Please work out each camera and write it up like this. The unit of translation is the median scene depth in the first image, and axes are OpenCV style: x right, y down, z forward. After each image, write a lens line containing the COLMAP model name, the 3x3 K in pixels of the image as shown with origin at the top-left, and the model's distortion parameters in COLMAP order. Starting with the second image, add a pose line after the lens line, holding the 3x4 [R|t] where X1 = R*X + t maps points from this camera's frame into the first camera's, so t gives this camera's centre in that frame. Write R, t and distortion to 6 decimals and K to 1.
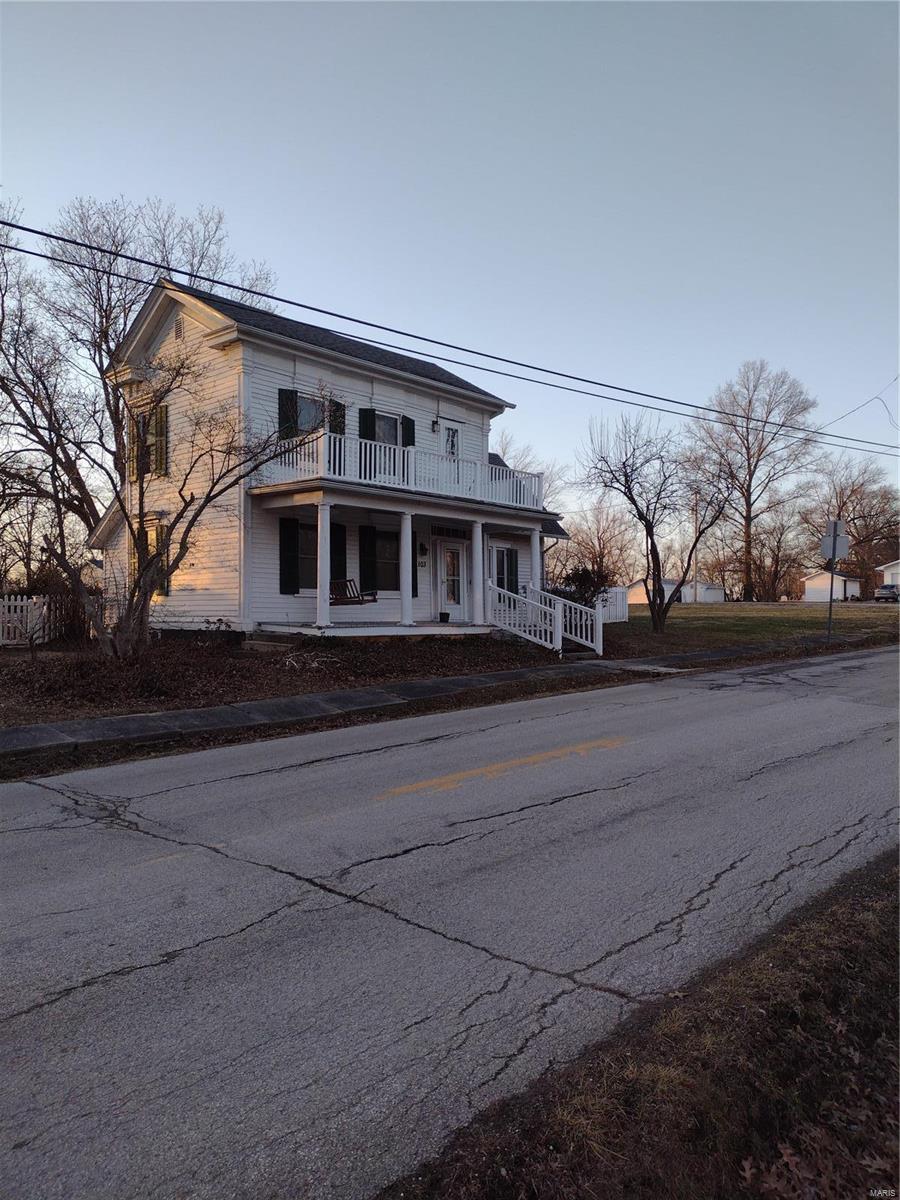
lens RADIAL K [[877.6, 0, 450.0], [0, 877.6, 600.0], [0, 0, 1]] dist [0.100402, -0.165264]
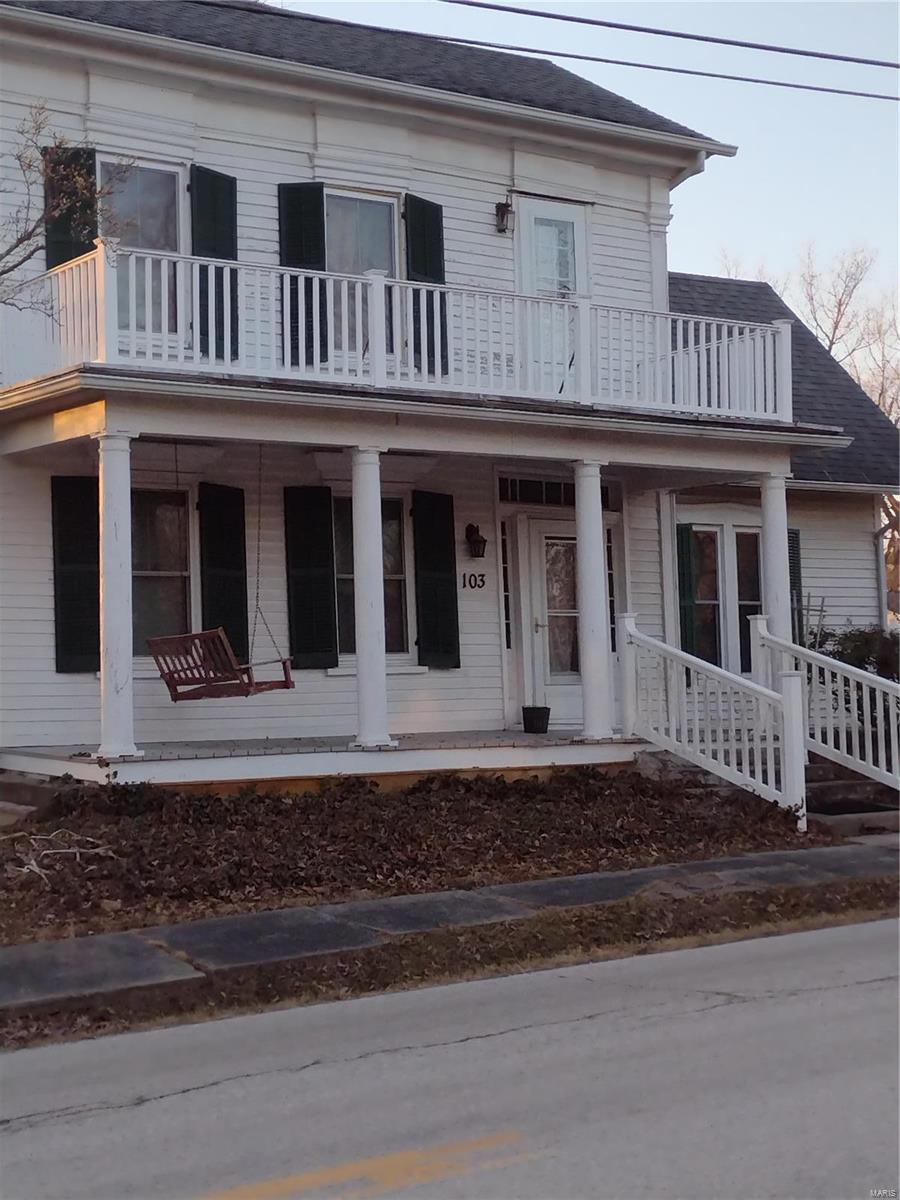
lens RADIAL K [[2095.1, 0, 449.9], [0, 2095.1, 600.1], [0, 0, 1]] dist [0.053483, 0.121947]
pose [[0.978065, -0.035180, -0.205309, 0.154161], [0.029088, 0.999045, -0.032614, -0.003459], [0.206261, 0.025927, 0.978154, 0.123251]]
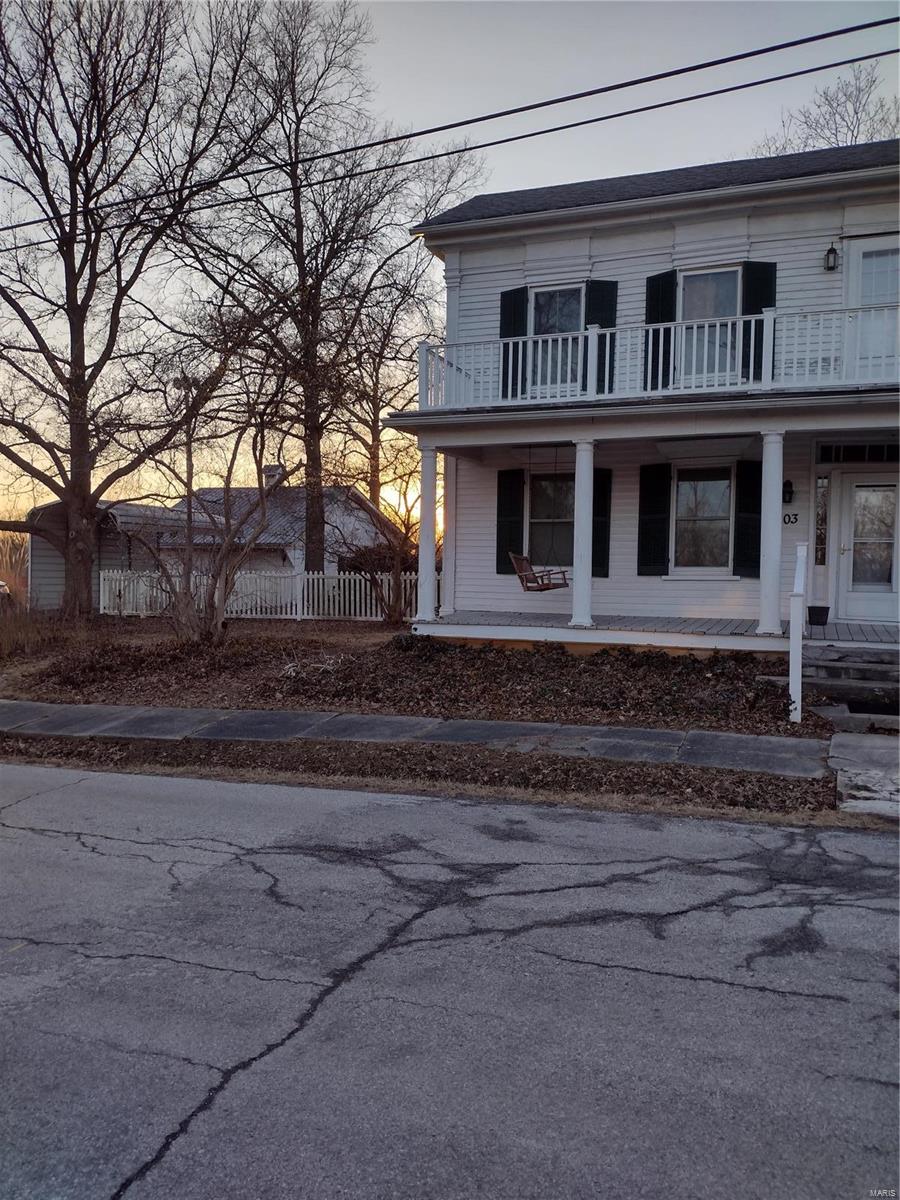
lens RADIAL K [[877.6, 0, 450.0], [0, 877.6, 600.0], [0, 0, 1]] dist [0.100402, -0.165264]
pose [[0.374186, 0.032918, -0.926769, 0.445141], [0.002934, 0.999323, 0.036680, -0.011178], [0.927349, -0.016445, 0.373836, 0.634505]]
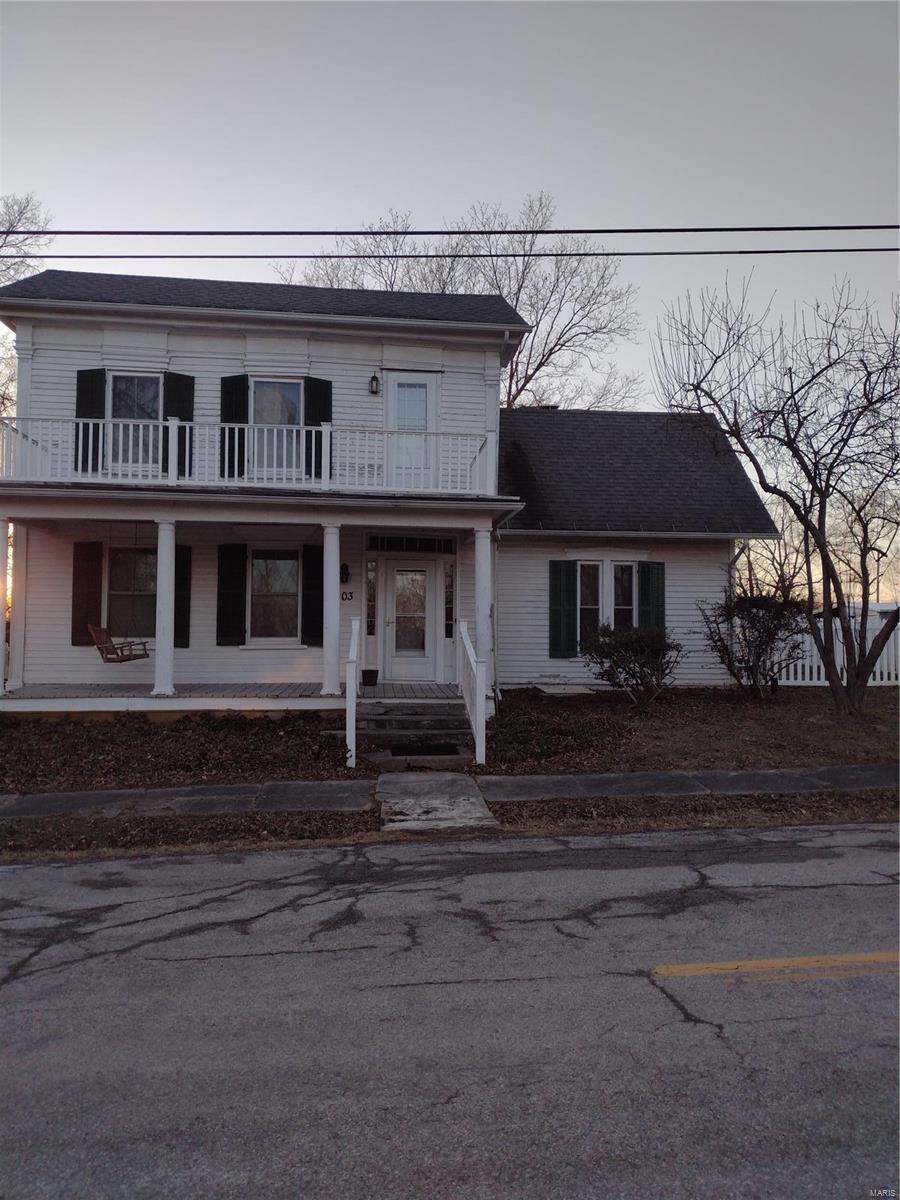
lens RADIAL K [[877.6, 0, 450.0], [0, 877.6, 600.0], [0, 0, 1]] dist [0.100402, -0.165264]
pose [[0.757112, -0.029088, -0.652637, 0.493613], [0.008365, 0.999358, -0.034838, -0.015086], [0.653232, 0.020917, 0.756869, 0.595344]]
